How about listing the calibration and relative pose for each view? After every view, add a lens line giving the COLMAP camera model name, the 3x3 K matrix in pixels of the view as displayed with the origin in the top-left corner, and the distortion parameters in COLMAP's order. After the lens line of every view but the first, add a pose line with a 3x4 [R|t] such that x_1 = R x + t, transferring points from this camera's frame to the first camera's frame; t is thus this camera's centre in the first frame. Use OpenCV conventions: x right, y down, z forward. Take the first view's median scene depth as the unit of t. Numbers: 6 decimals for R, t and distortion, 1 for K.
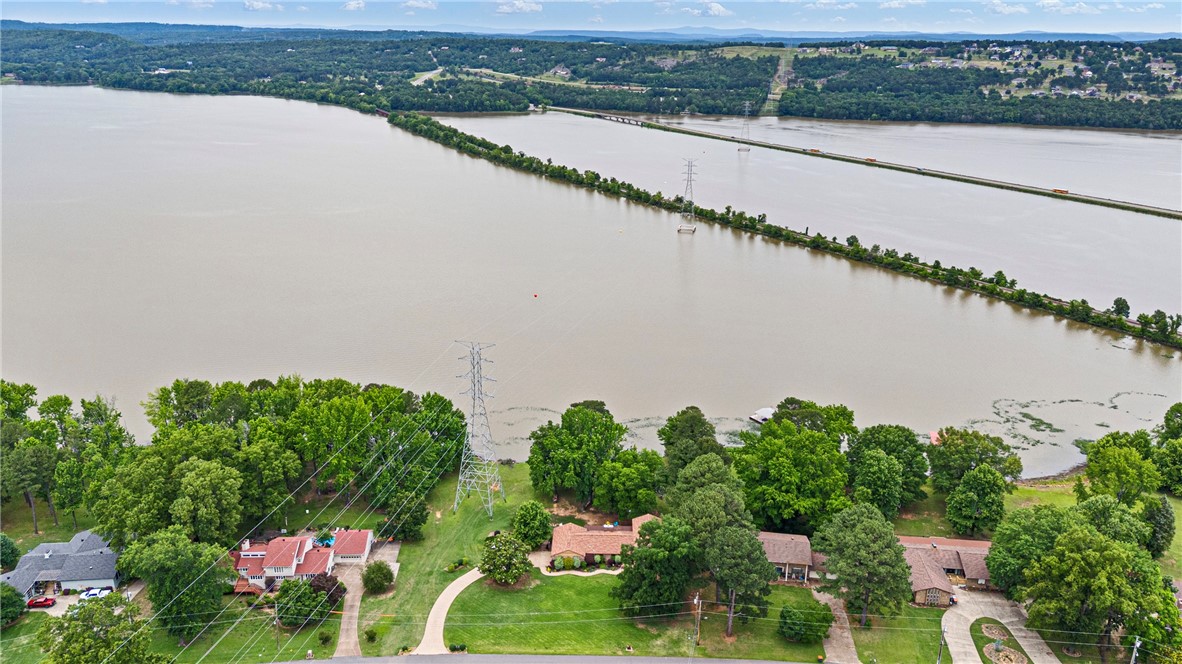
lens RADIAL K [[874.0, 0, 591.0], [0, 874.0, 332.0], [0, 0, 1]] dist [0.072838, -0.082031]
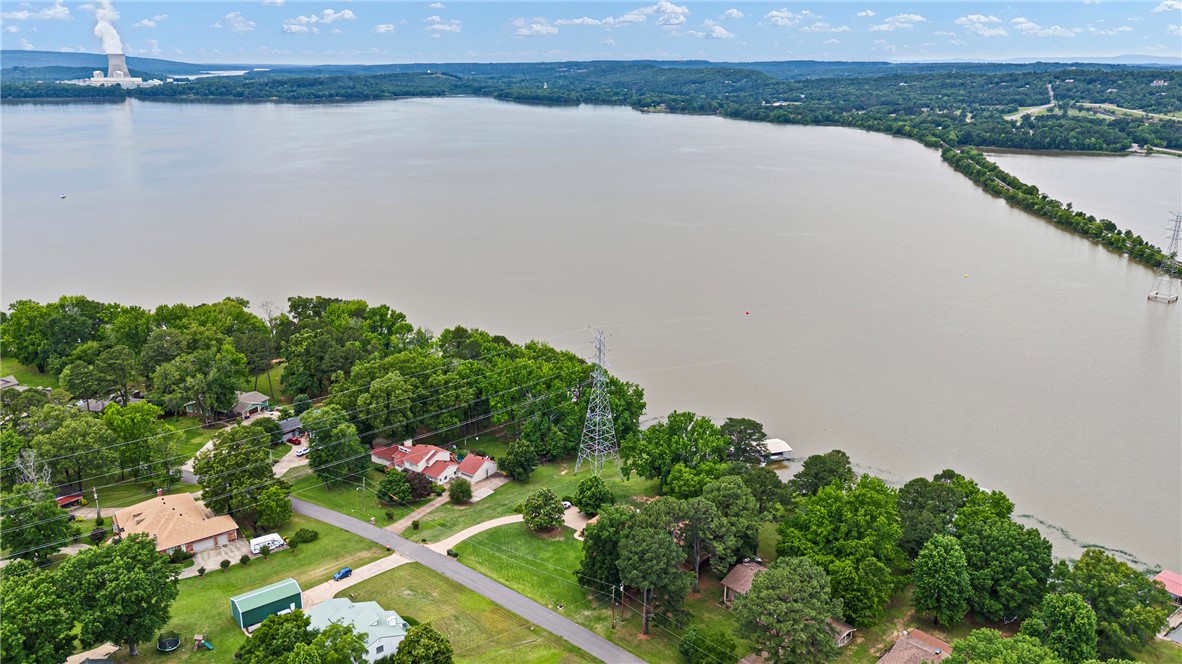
lens RADIAL K [[874.0, 0, 591.0], [0, 874.0, 332.0], [0, 0, 1]] dist [0.072838, -0.082031]
pose [[0.775365, 0.177102, -0.606171, 0.078740], [-0.198758, 0.979528, 0.031949, -0.002784], [0.599419, 0.095709, 0.794692, 0.012225]]
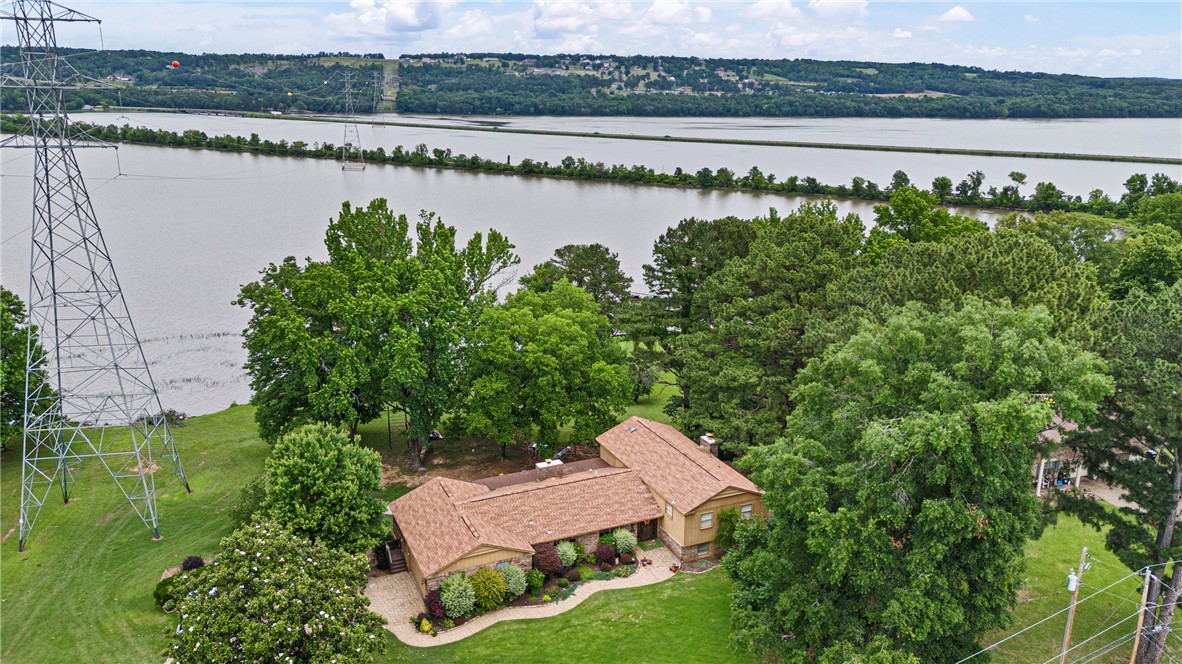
lens RADIAL K [[874.0, 0, 591.0], [0, 874.0, 332.0], [0, 0, 1]] dist [0.072838, -0.082031]
pose [[0.902022, -0.116469, 0.415682, -0.014265], [0.136440, 0.990475, -0.018554, 0.024657], [-0.409561, 0.073452, 0.909321, 0.093072]]
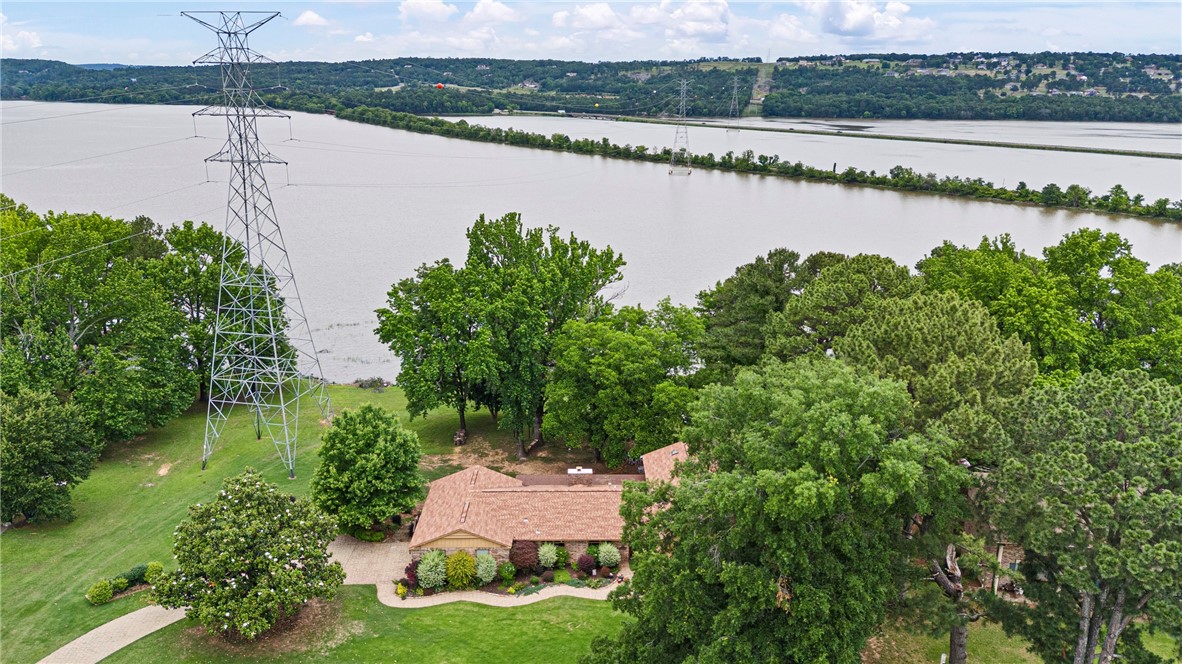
lens RADIAL K [[874.0, 0, 591.0], [0, 874.0, 332.0], [0, 0, 1]] dist [0.072838, -0.082031]
pose [[0.999514, -0.011084, 0.029135, 0.002012], [0.012563, 0.998615, -0.051086, 0.025134], [-0.028528, 0.051427, 0.998269, 0.086892]]
